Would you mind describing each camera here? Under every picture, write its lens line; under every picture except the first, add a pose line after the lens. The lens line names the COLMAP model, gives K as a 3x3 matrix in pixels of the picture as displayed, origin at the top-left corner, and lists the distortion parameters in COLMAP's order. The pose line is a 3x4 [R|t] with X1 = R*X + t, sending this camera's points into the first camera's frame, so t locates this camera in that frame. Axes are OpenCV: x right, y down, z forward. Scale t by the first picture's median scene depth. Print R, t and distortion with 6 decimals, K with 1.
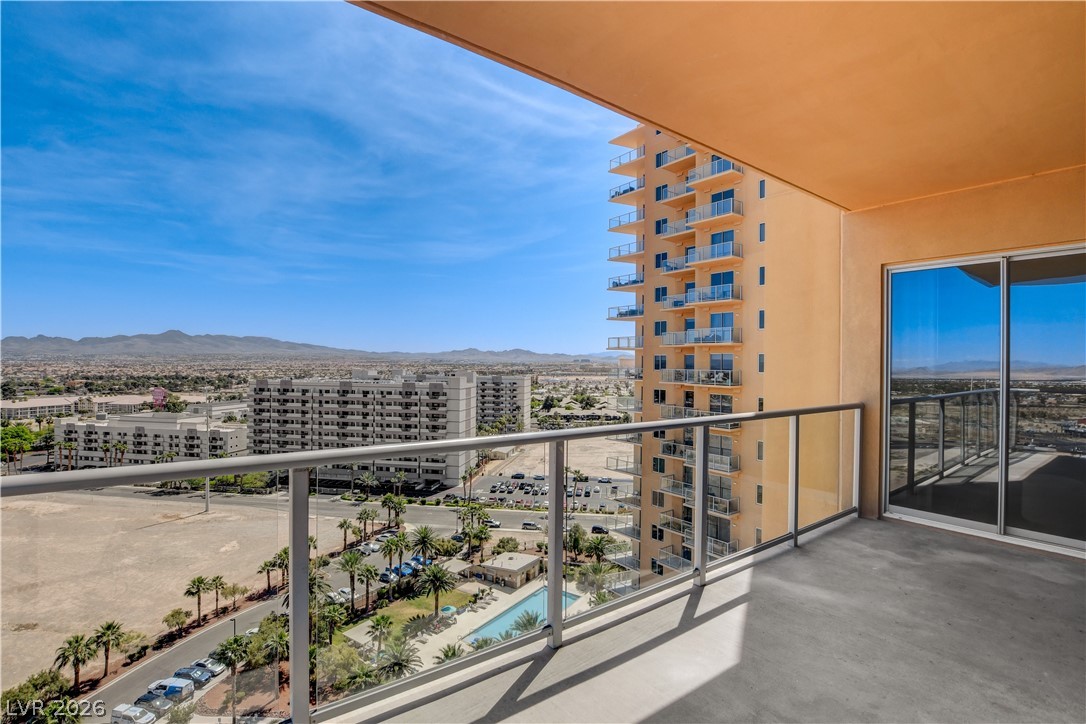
lens RADIAL K [[522.8, 0, 542.0], [0, 522.8, 357.7], [0, 0, 1]] dist [-0.021512, 0.003603]
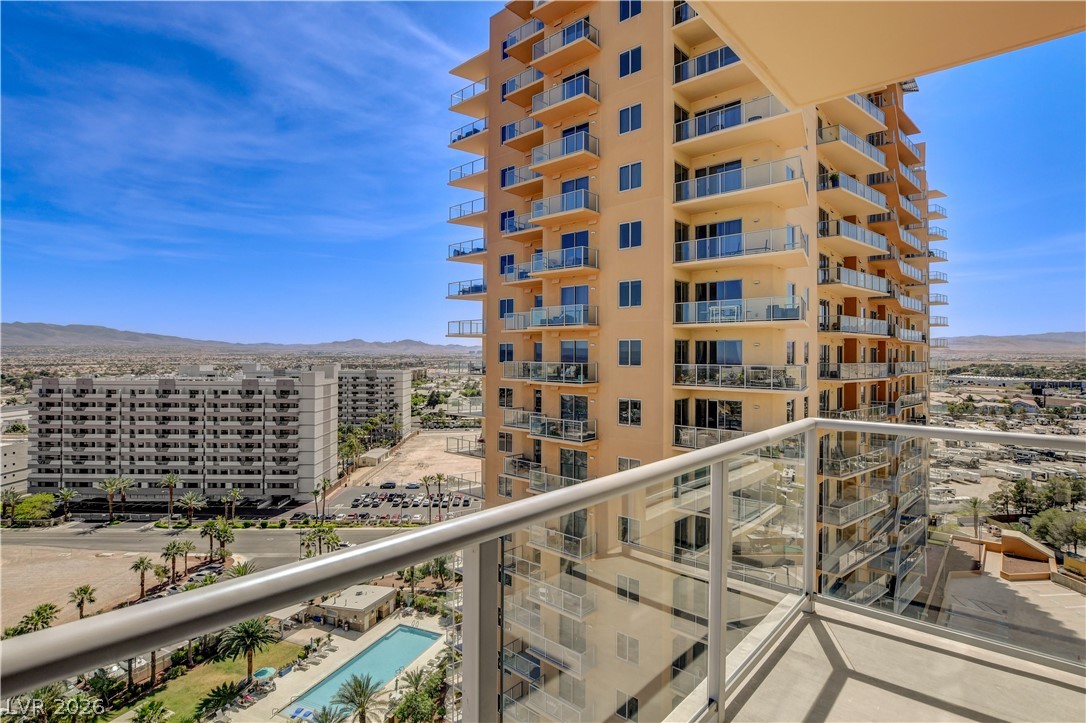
lens RADIAL K [[540.0, 0, 554.4], [0, 540.0, 343.9], [0, 0, 1]] dist [-0.024677, 0.004470]
pose [[0.979098, -0.002773, 0.203371, 0.076286], [0.004675, 0.999950, -0.008873, 0.002031], [-0.203336, 0.009638, 0.979062, 0.118953]]
